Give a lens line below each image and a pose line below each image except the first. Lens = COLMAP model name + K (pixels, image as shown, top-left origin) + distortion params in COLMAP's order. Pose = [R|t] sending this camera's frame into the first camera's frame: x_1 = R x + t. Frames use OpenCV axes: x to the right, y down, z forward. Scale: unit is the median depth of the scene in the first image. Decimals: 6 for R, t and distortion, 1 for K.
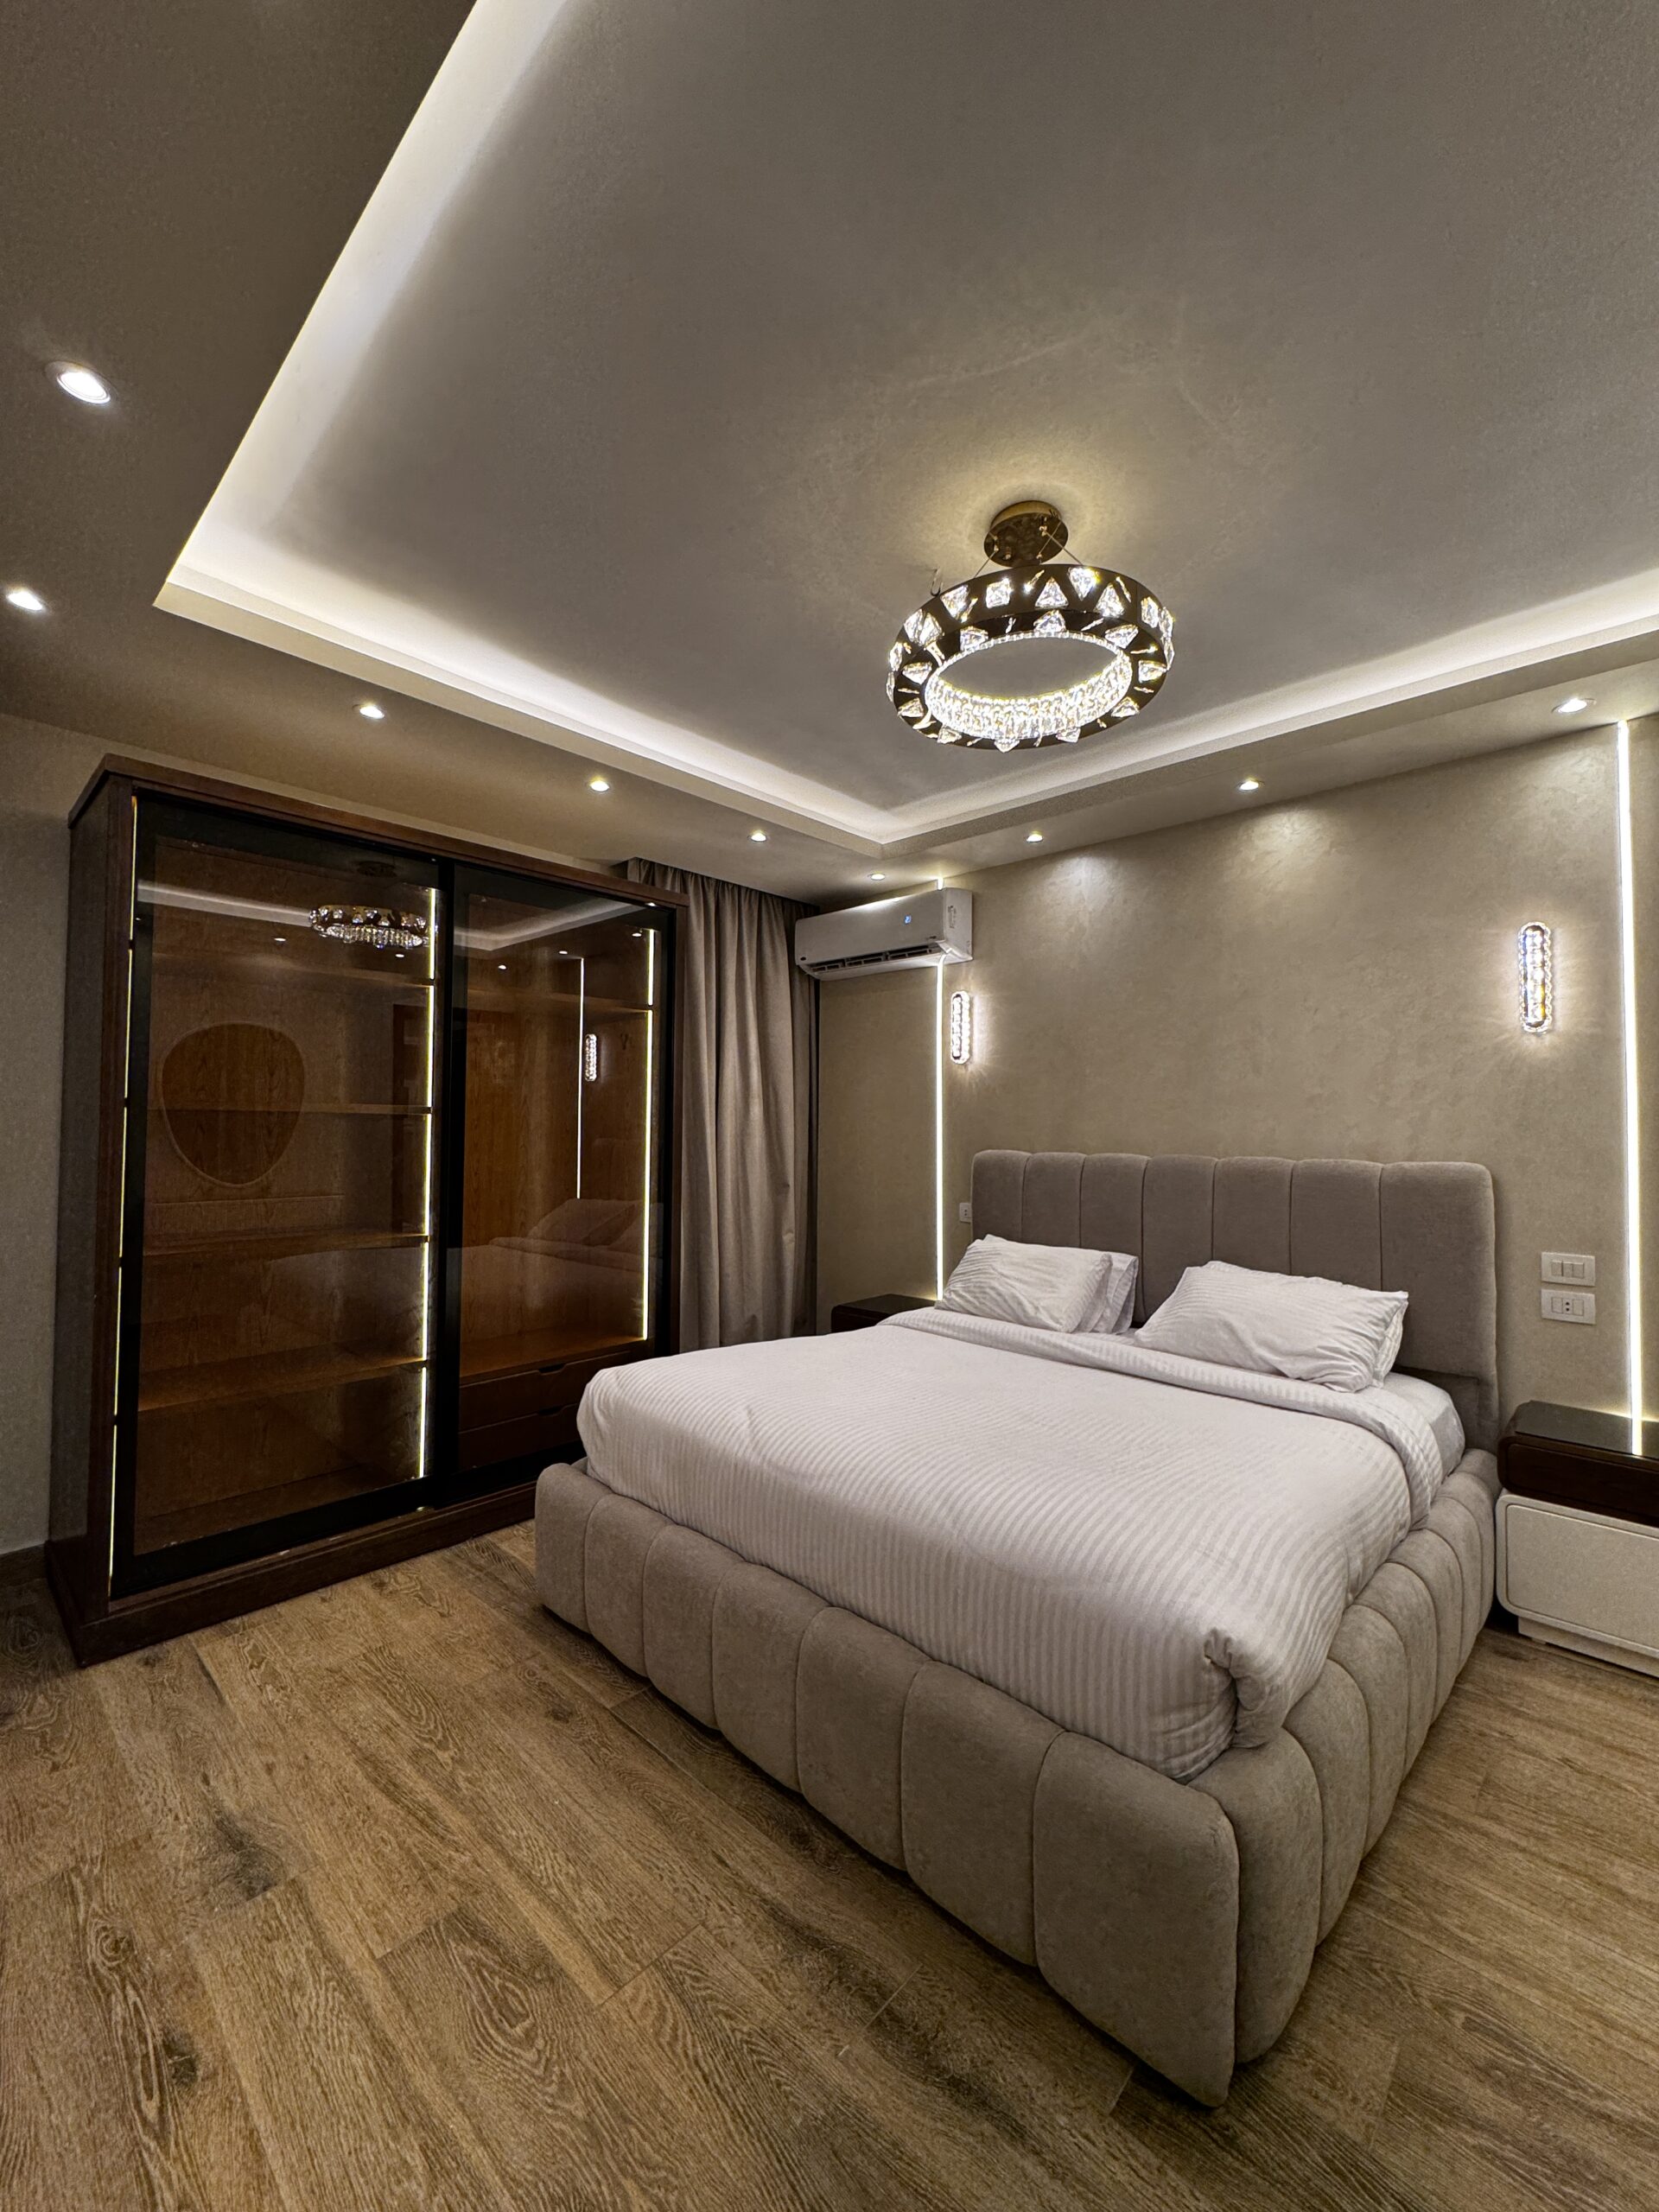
lens RADIAL K [[885.2, 0, 831.4], [0, 885.2, 1101.2], [0, 0, 1]] dist [-0.003366, 0.001125]
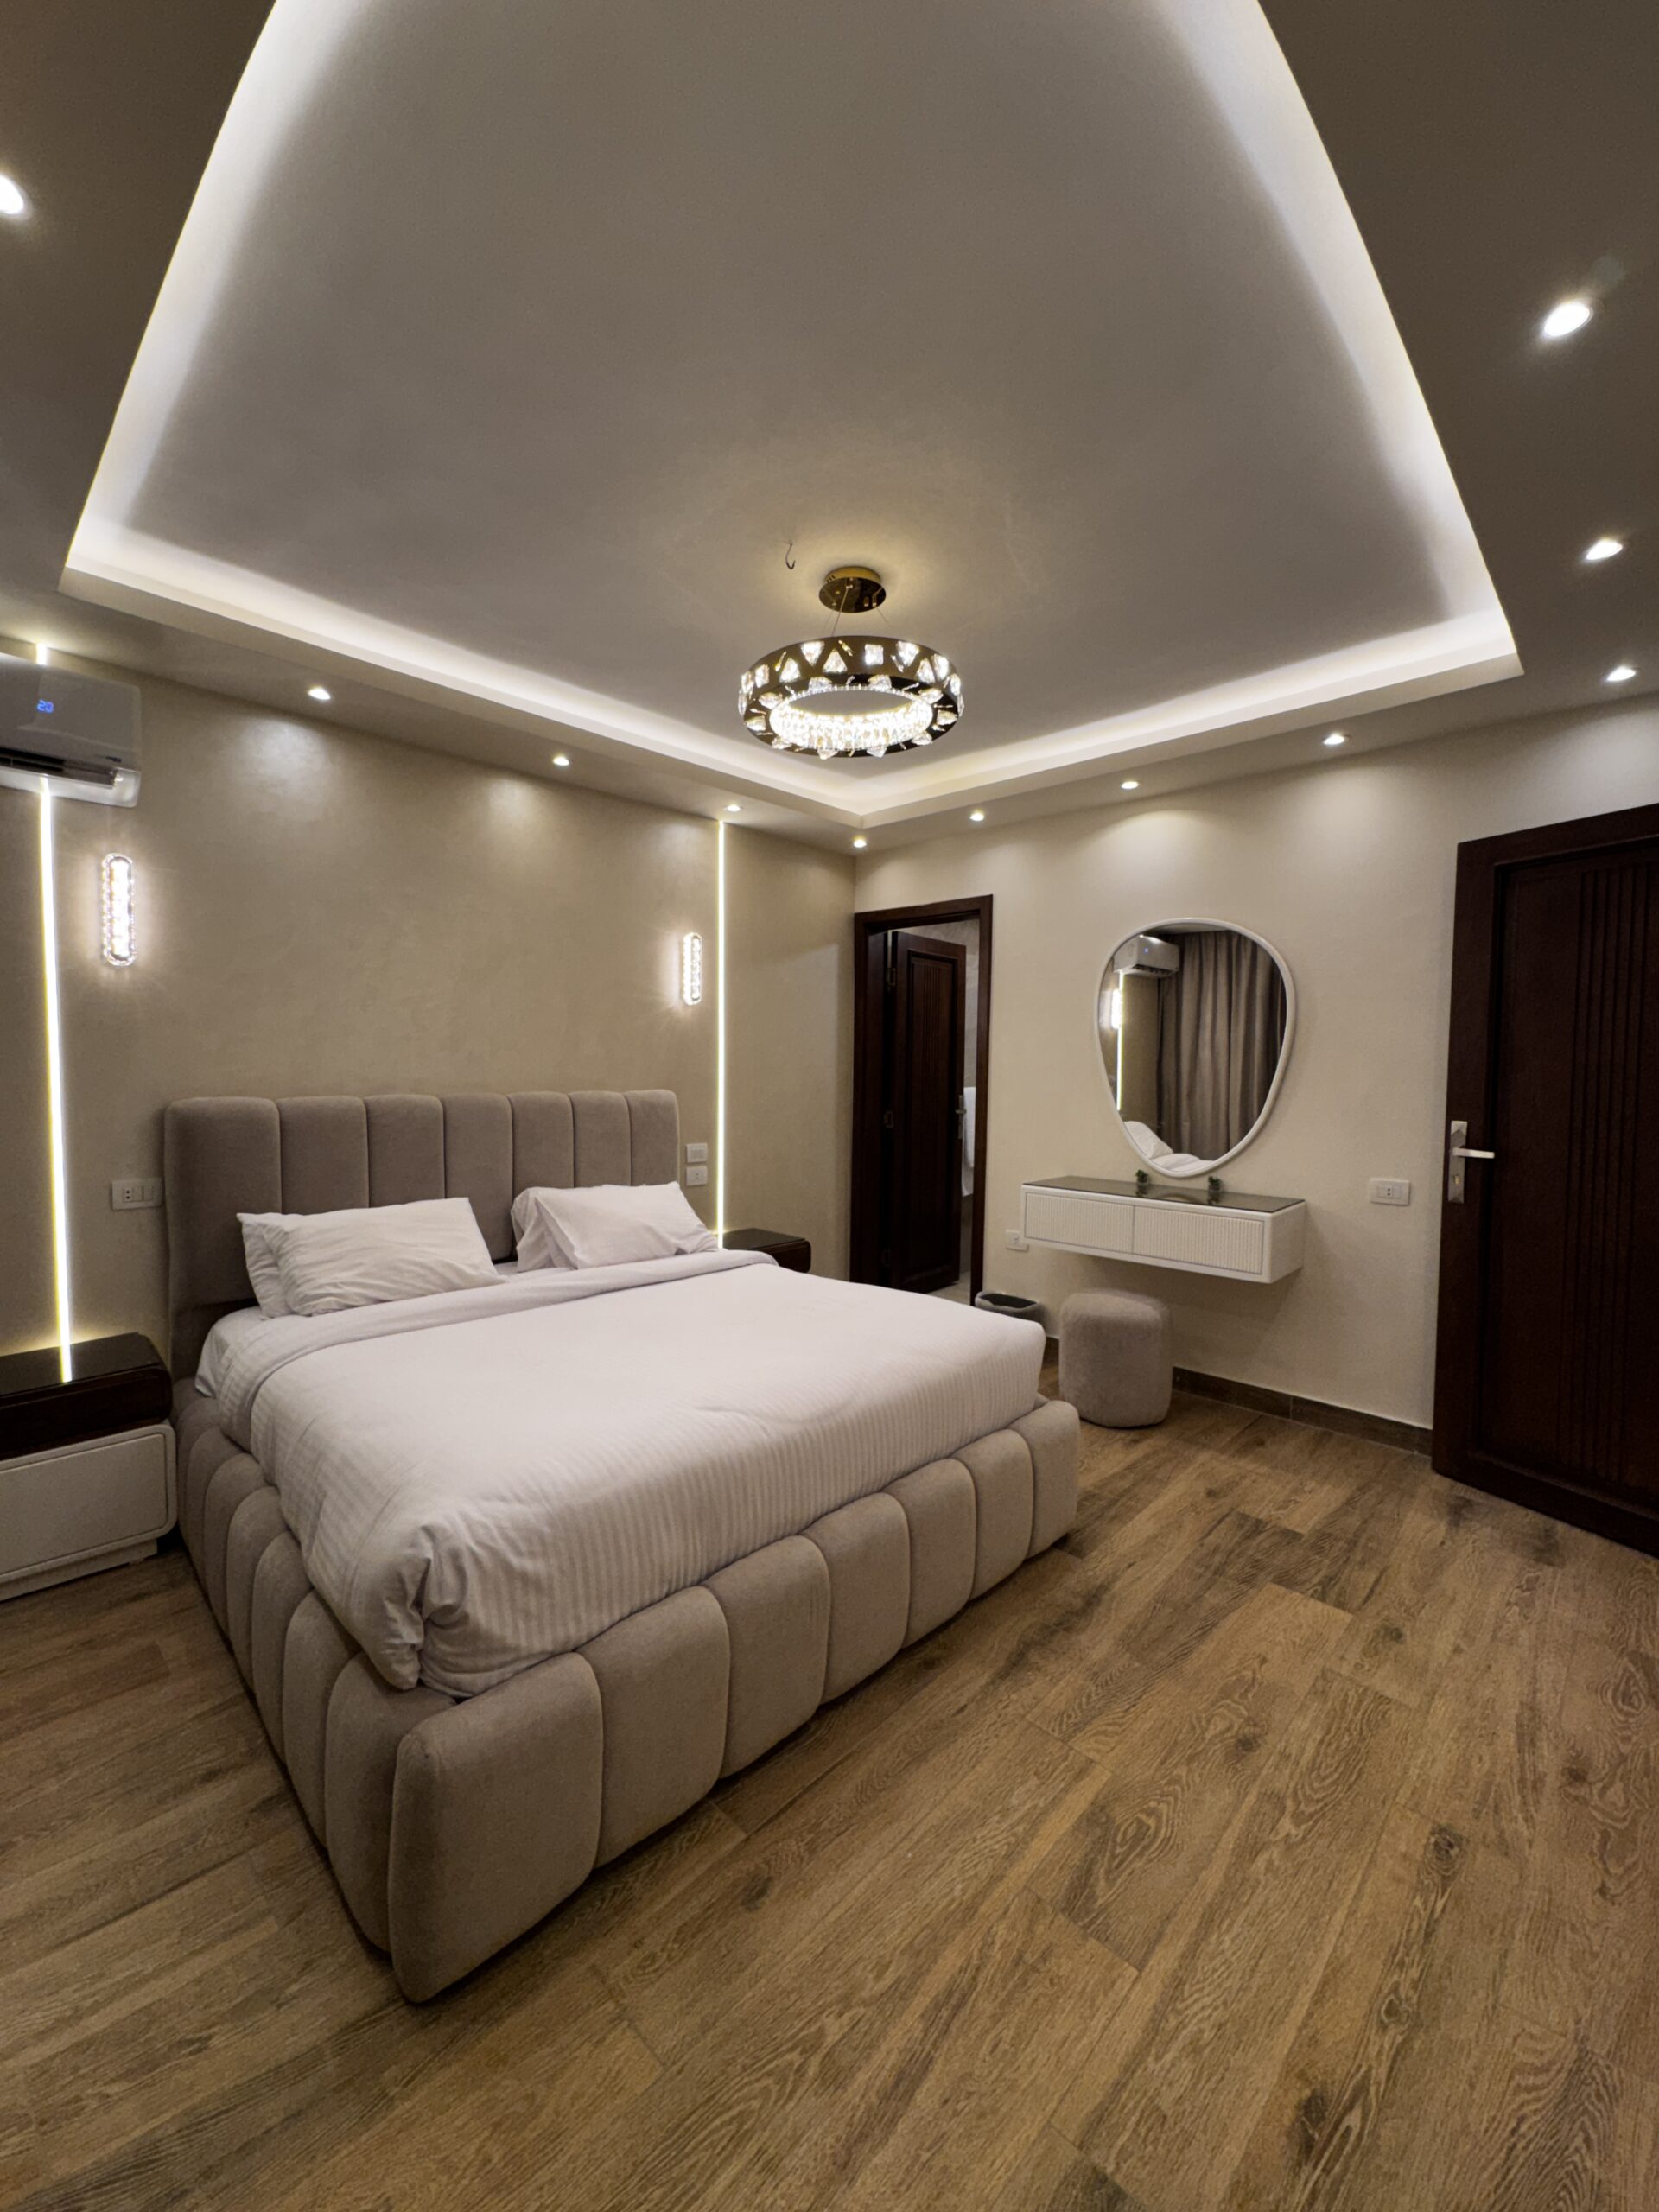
lens RADIAL K [[885.2, 0, 829.3], [0, 885.2, 1112.4], [0, 0, 1]] dist [-0.003366, 0.001125]
pose [[0.012479, -0.056902, 0.998302, -1.261496], [-0.028216, 0.997962, 0.057236, 0.026792], [-0.999524, -0.028882, 0.010848, 1.215450]]
